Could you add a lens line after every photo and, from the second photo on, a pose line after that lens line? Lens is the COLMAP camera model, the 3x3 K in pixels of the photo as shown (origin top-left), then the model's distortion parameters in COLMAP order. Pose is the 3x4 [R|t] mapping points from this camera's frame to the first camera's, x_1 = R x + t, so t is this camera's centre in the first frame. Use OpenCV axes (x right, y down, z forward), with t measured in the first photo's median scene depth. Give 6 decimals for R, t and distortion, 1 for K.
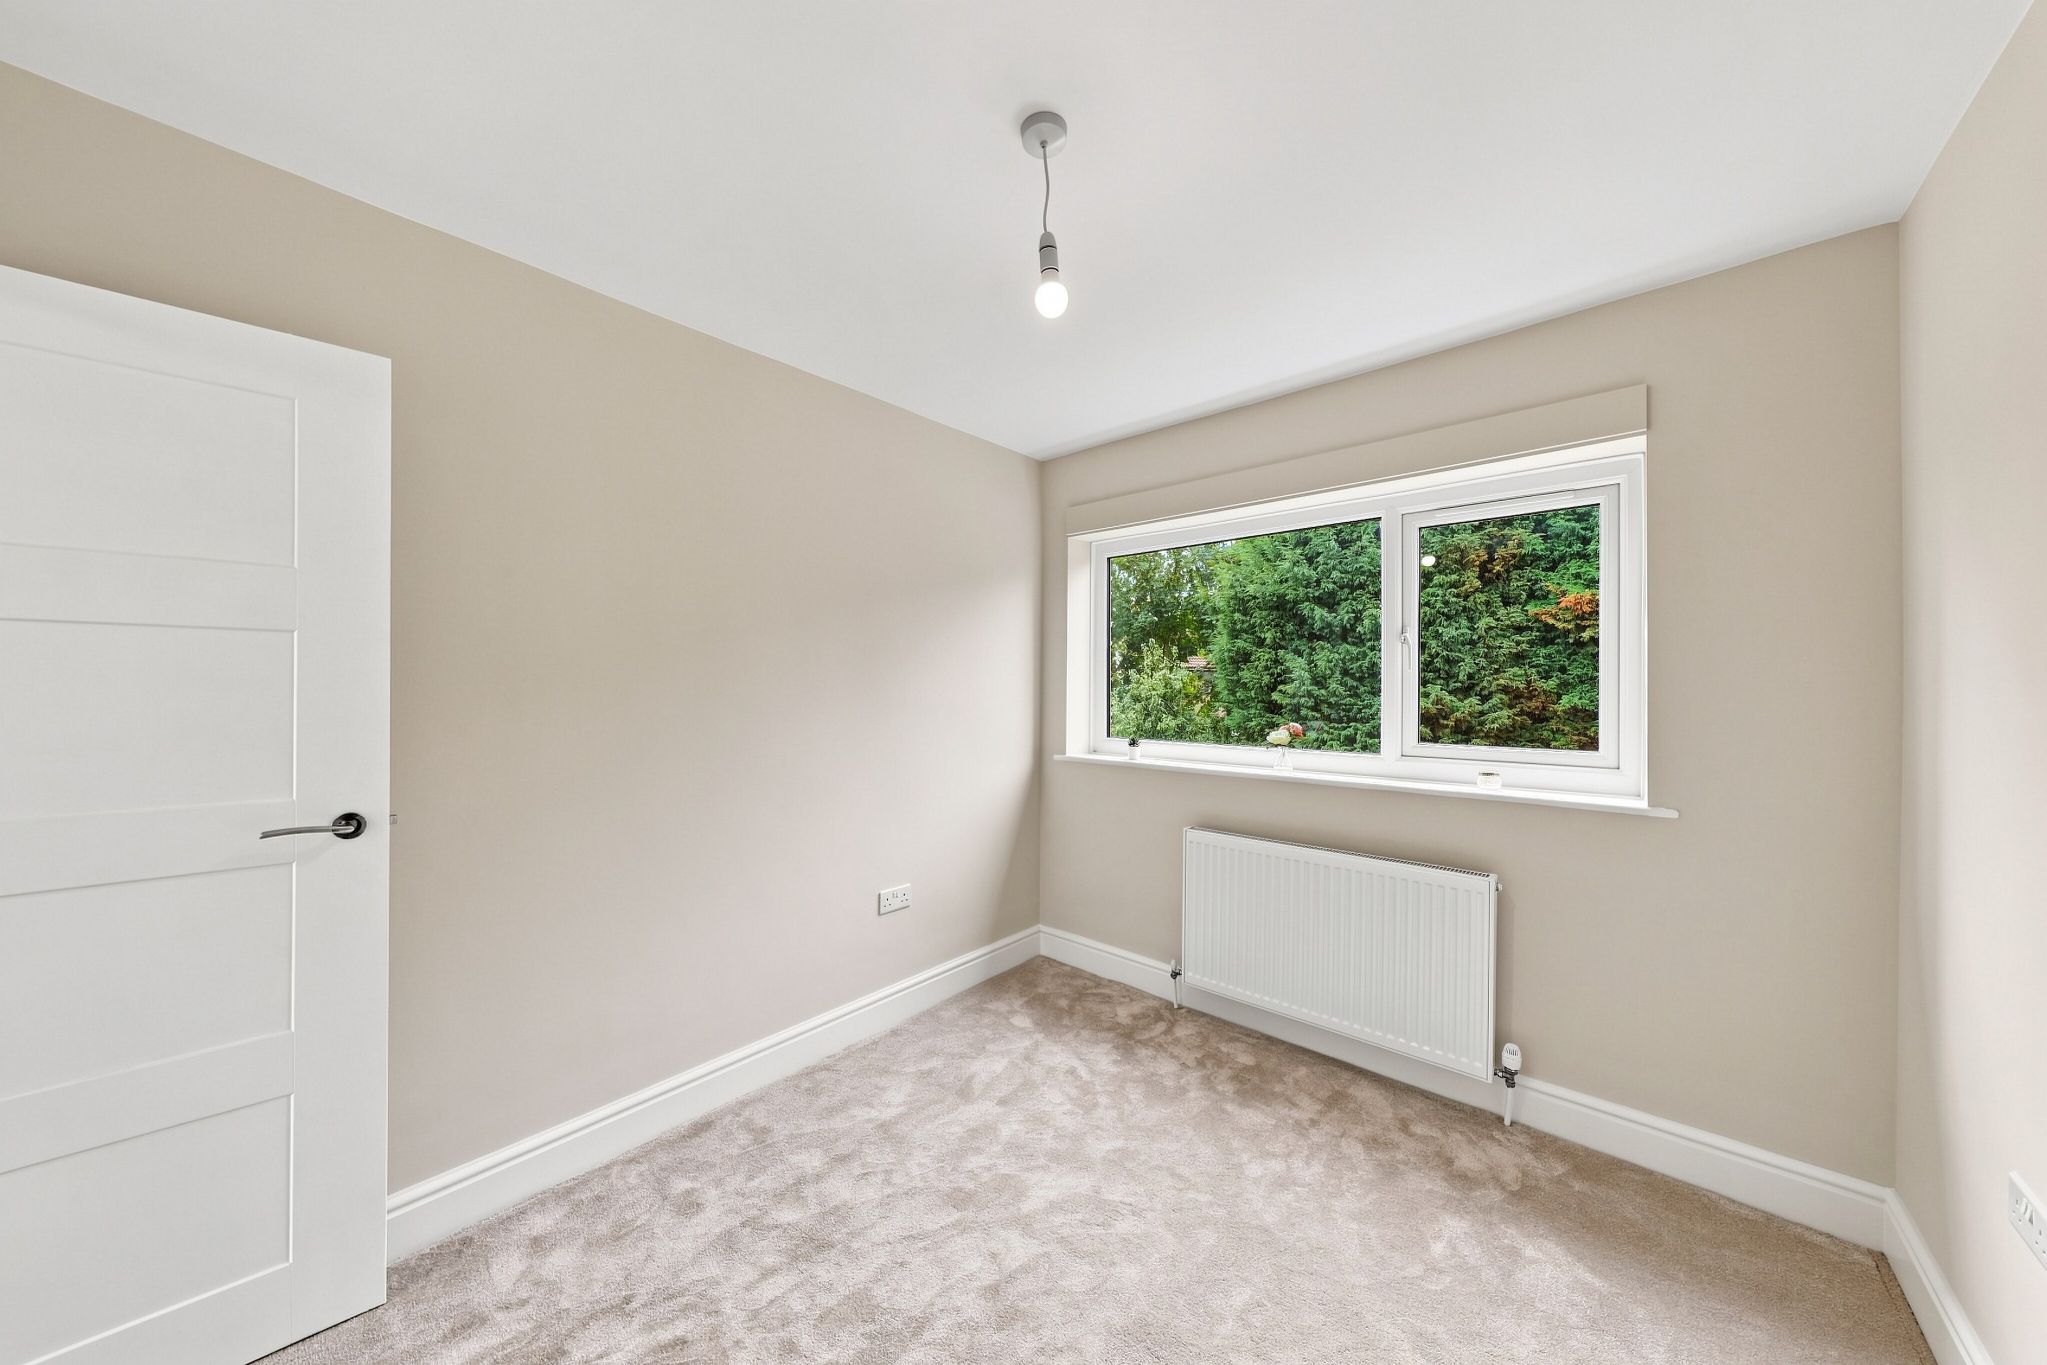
lens RADIAL K [[695.7, 0, 989.8], [0, 695.7, 684.7], [0, 0, 1]] dist [-0.002356, 0.000327]
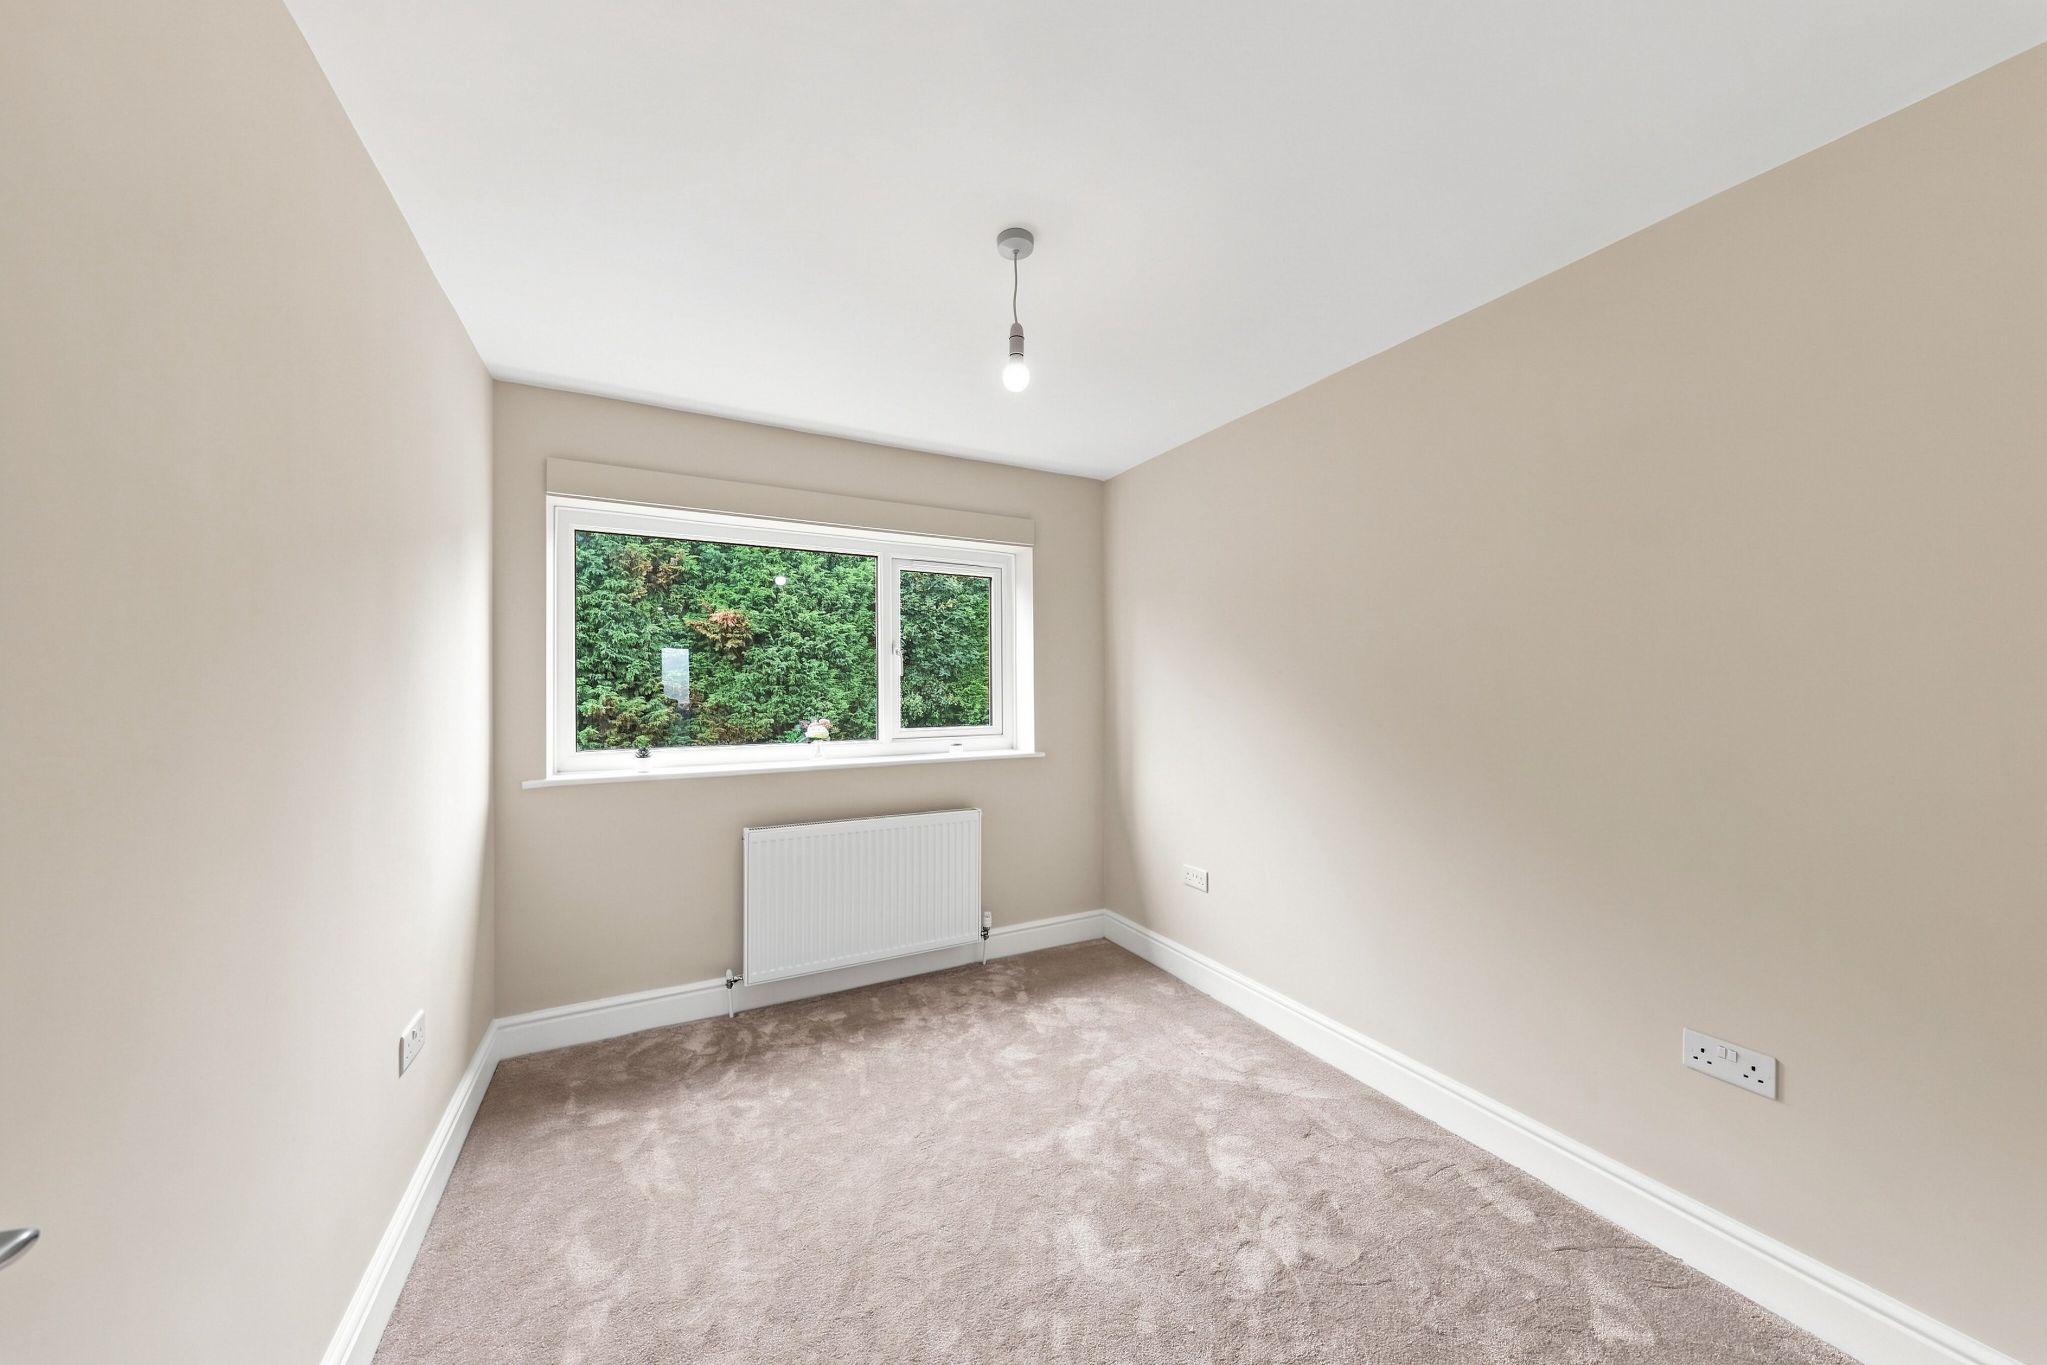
lens RADIAL K [[695.7, 0, 1058.5], [0, 695.7, 680.9], [0, 0, 1]] dist [-0.002356, 0.000327]
pose [[0.301111, 0.003048, 0.953584, -0.499560], [0.003506, 0.999985, -0.004304, -0.001795], [-0.953583, 0.004639, 0.301095, 0.254545]]
